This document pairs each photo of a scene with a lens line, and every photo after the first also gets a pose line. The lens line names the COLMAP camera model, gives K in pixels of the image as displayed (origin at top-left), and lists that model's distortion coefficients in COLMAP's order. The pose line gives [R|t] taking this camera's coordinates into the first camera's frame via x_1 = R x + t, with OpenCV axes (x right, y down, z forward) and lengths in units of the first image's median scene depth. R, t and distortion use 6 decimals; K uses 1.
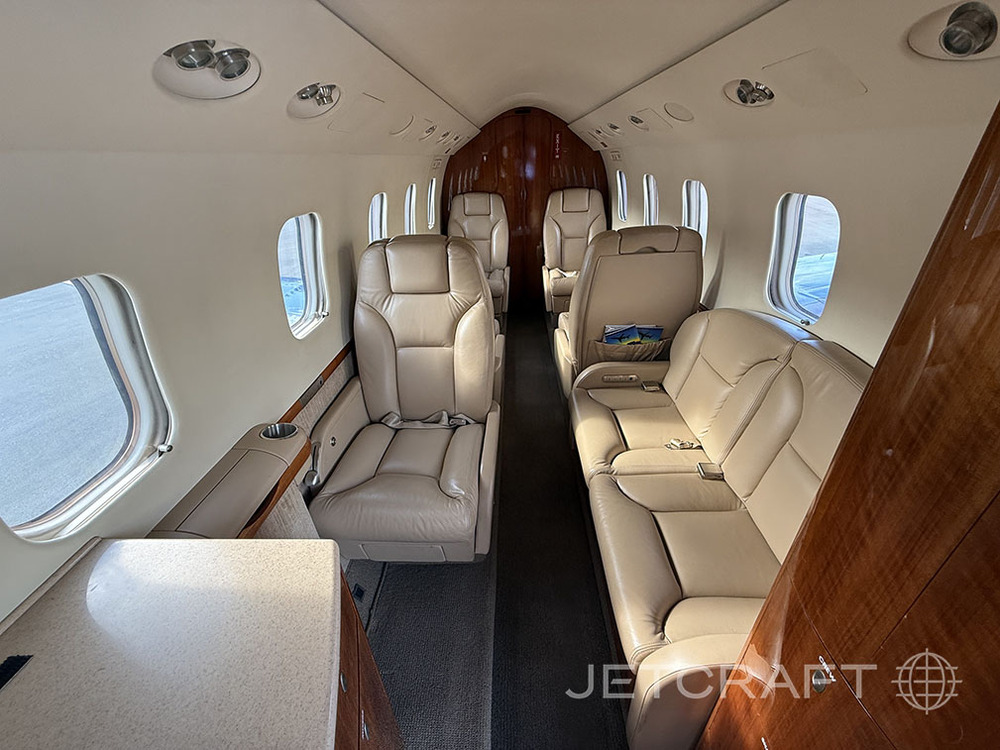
lens RADIAL K [[386.1, 0, 502.6], [0, 386.1, 374.6], [0, 0, 1]] dist [-0.013931, -0.000477]
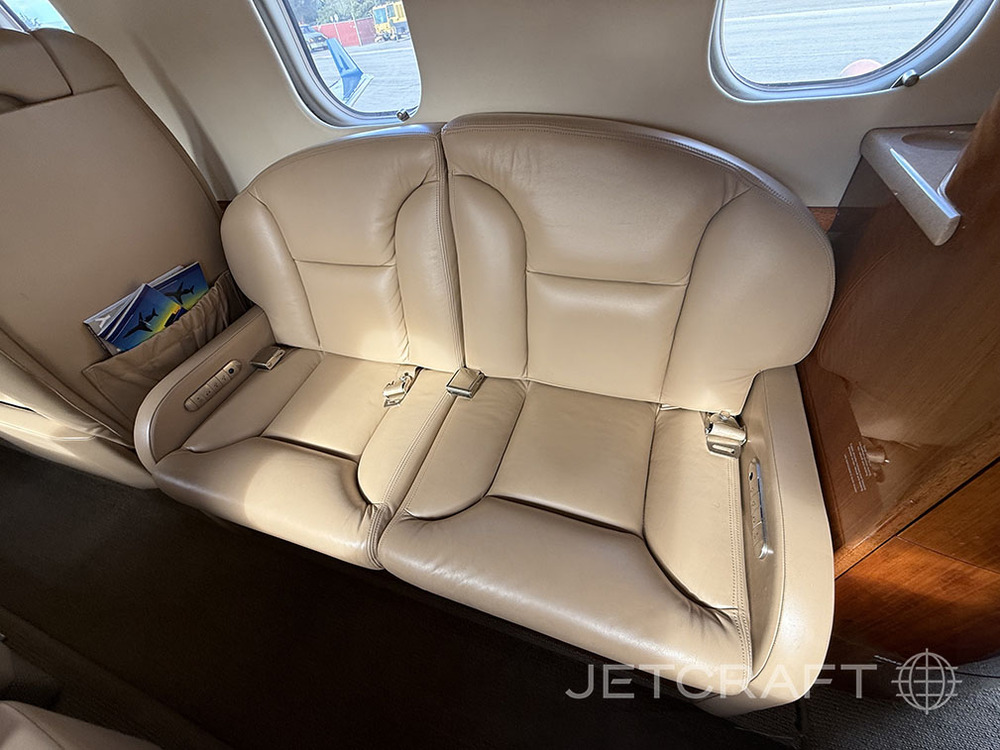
lens RADIAL K [[386.1, 0, 501.8], [0, 386.1, 378.3], [0, 0, 1]] dist [-0.013931, -0.000477]
pose [[0.293561, -0.674917, 0.676985, 0.074605], [0.545159, 0.699937, 0.461401, -0.023366], [-0.785254, 0.233615, 0.573411, 0.401047]]
